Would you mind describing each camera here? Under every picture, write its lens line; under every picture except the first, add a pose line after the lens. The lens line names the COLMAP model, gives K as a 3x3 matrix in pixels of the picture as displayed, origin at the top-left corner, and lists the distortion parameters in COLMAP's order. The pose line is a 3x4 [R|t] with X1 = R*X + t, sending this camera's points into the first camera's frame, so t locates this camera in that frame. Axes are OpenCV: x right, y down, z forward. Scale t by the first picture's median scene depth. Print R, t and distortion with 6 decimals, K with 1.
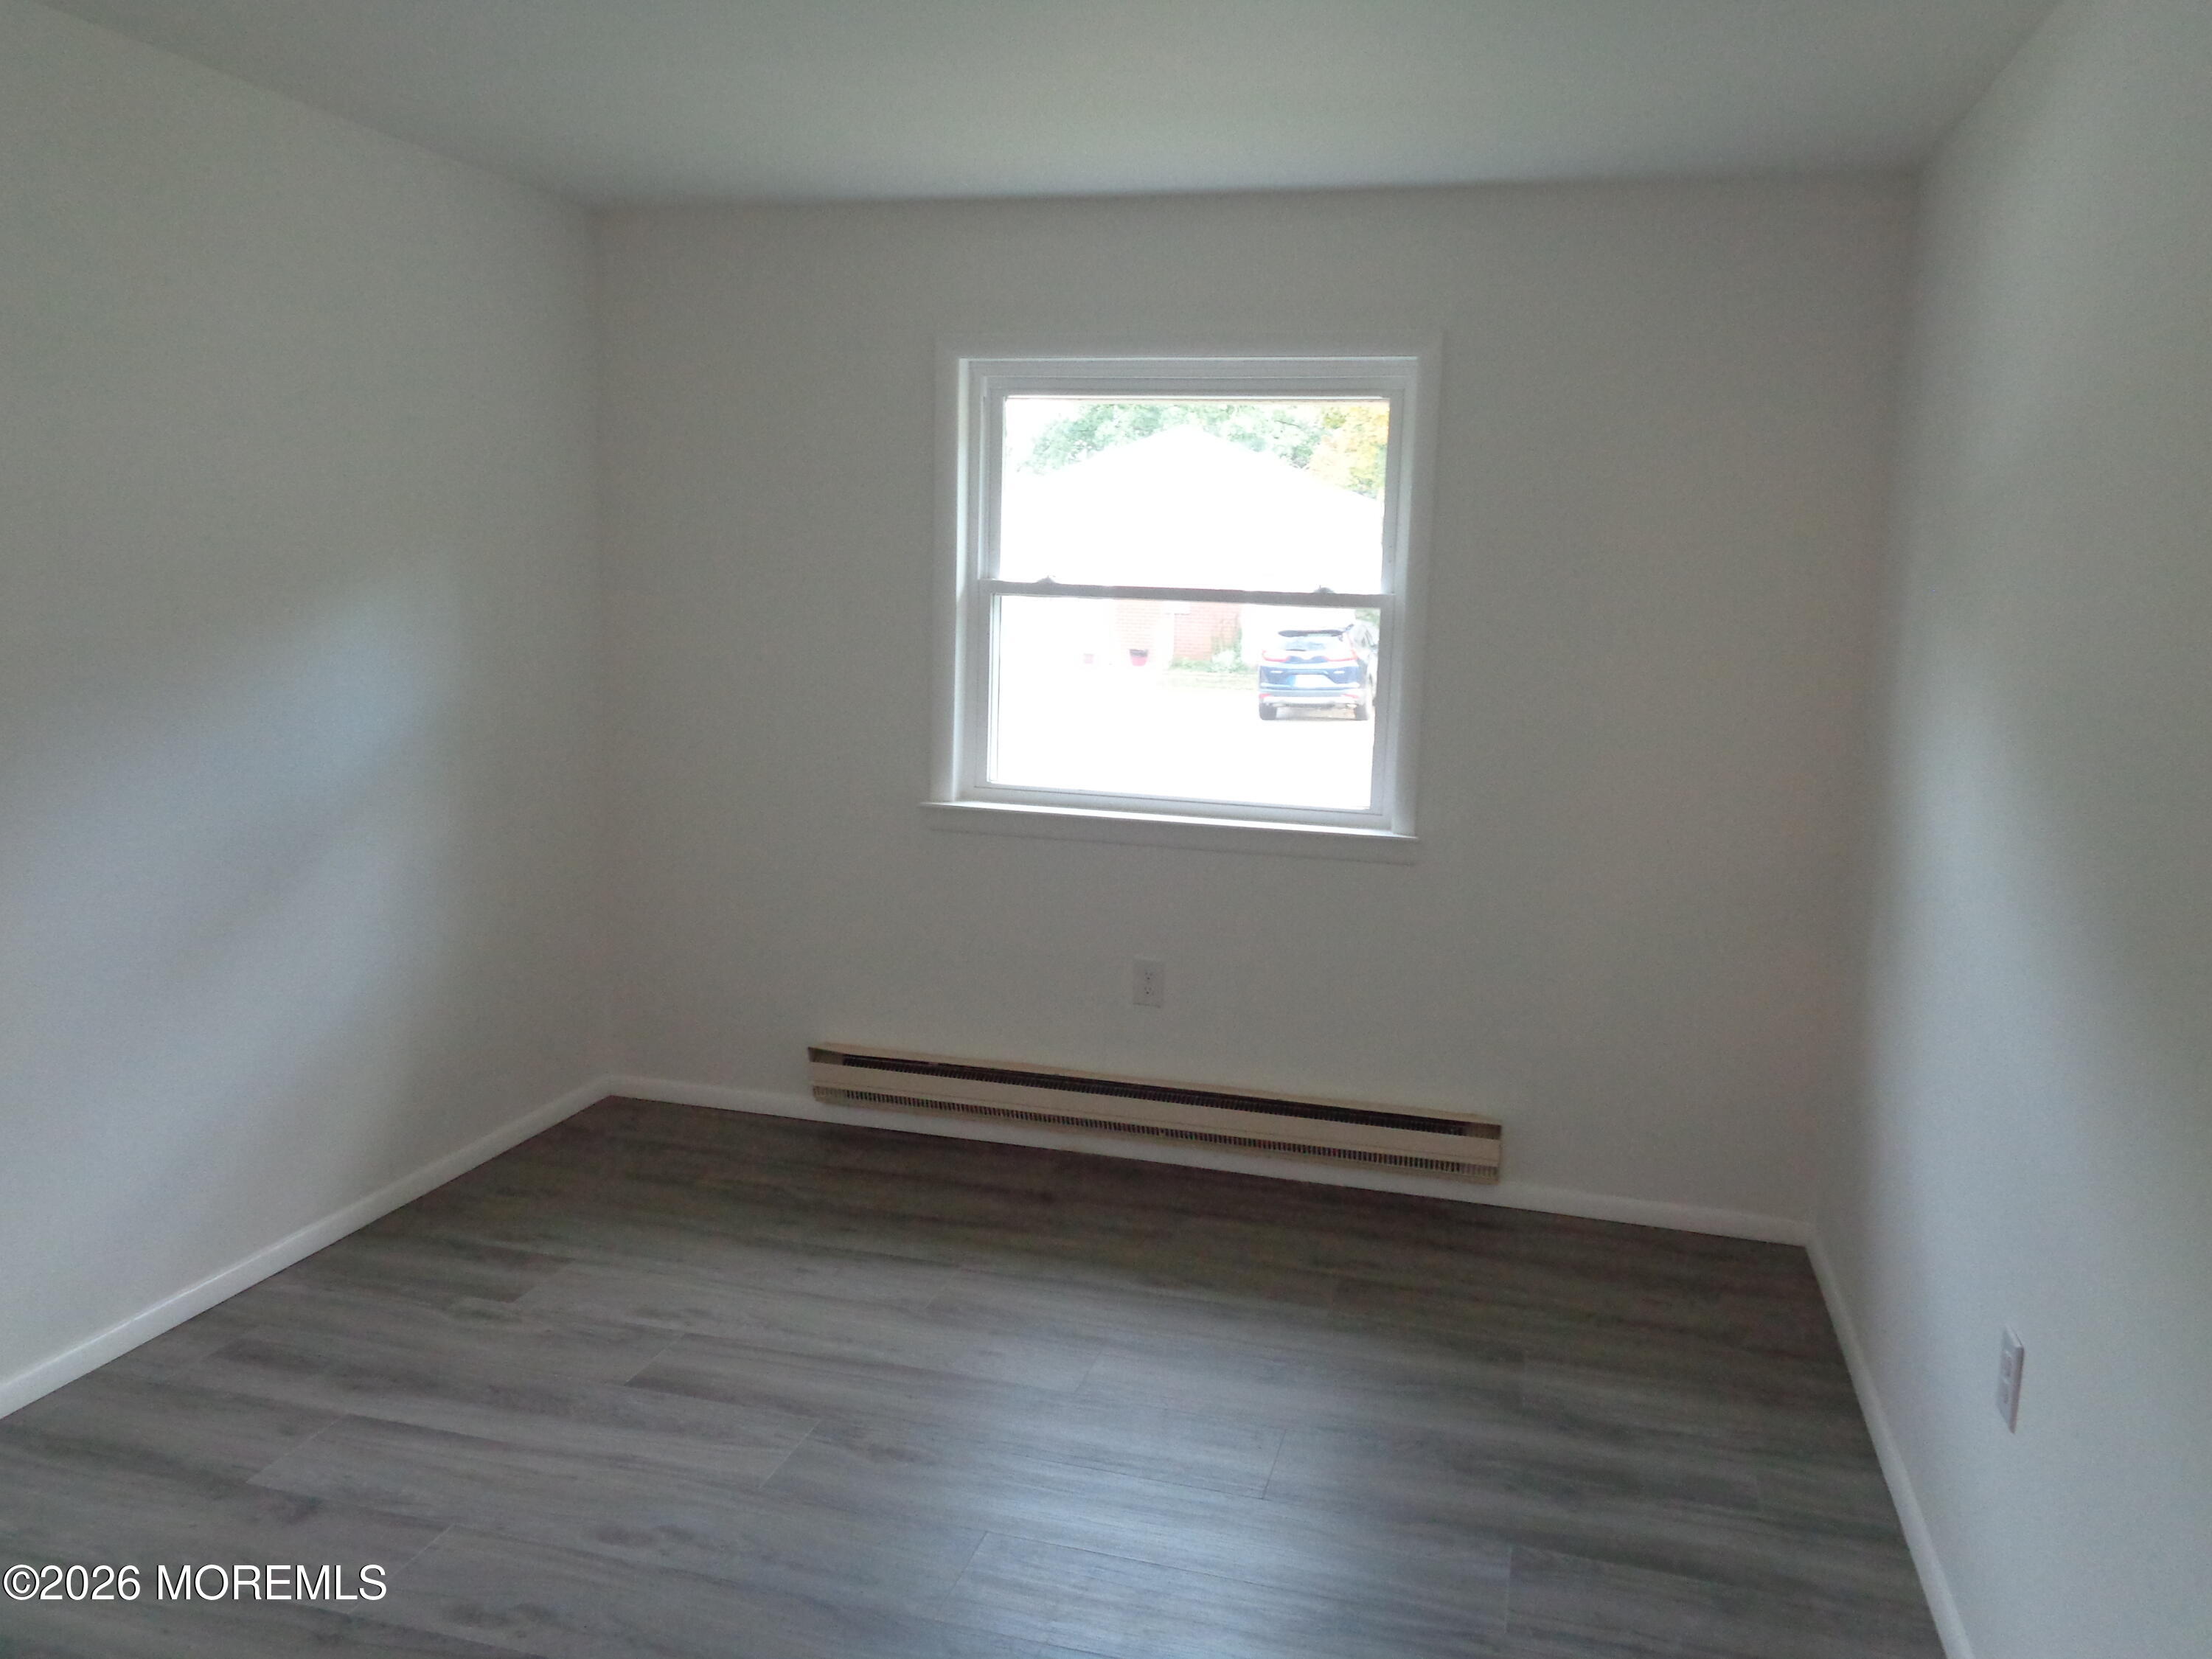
lens RADIAL K [[1664.2, 0, 1090.4], [0, 1664.2, 863.2], [0, 0, 1]] dist [0.010021, 0.010771]
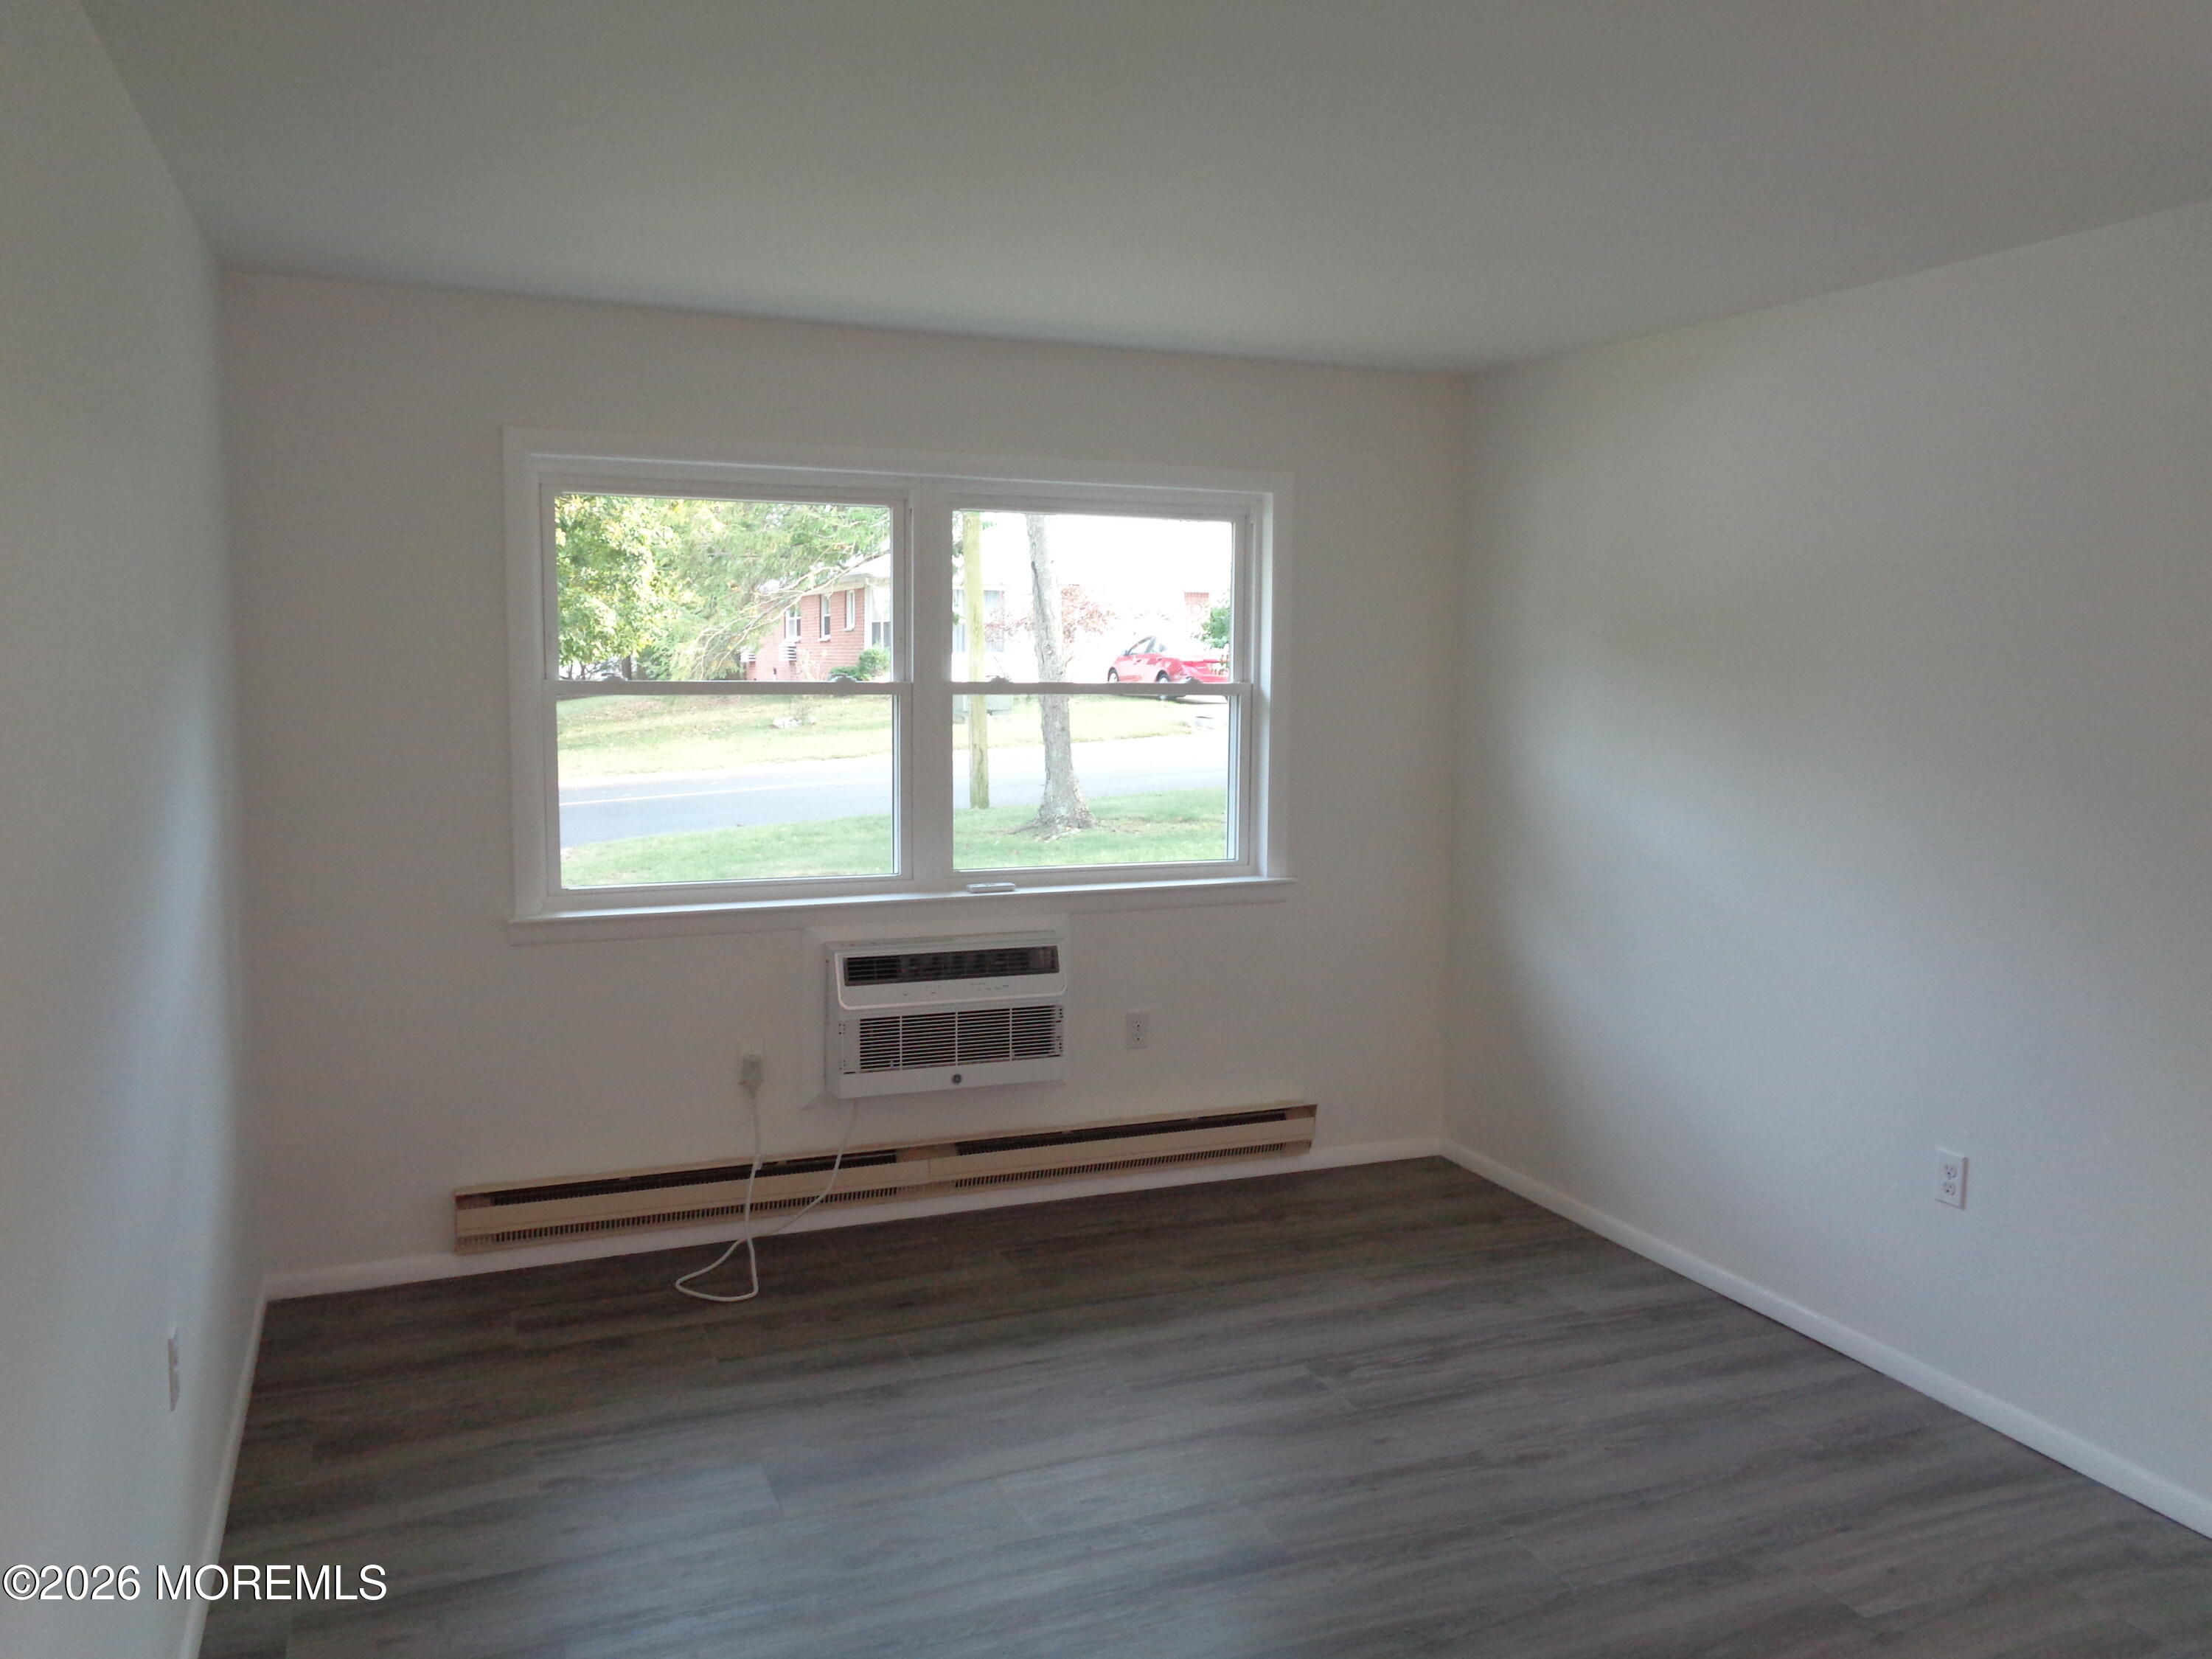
lens RADIAL K [[1540.6, 0, 1106.2], [0, 1540.6, 829.9], [0, 0, 1]] dist [-0.002767, 0.001389]
pose [[0.802810, -0.082778, 0.590461, -0.363655], [0.117584, 0.992847, -0.020682, -0.026915], [-0.584525, 0.086033, 0.806801, 0.101208]]
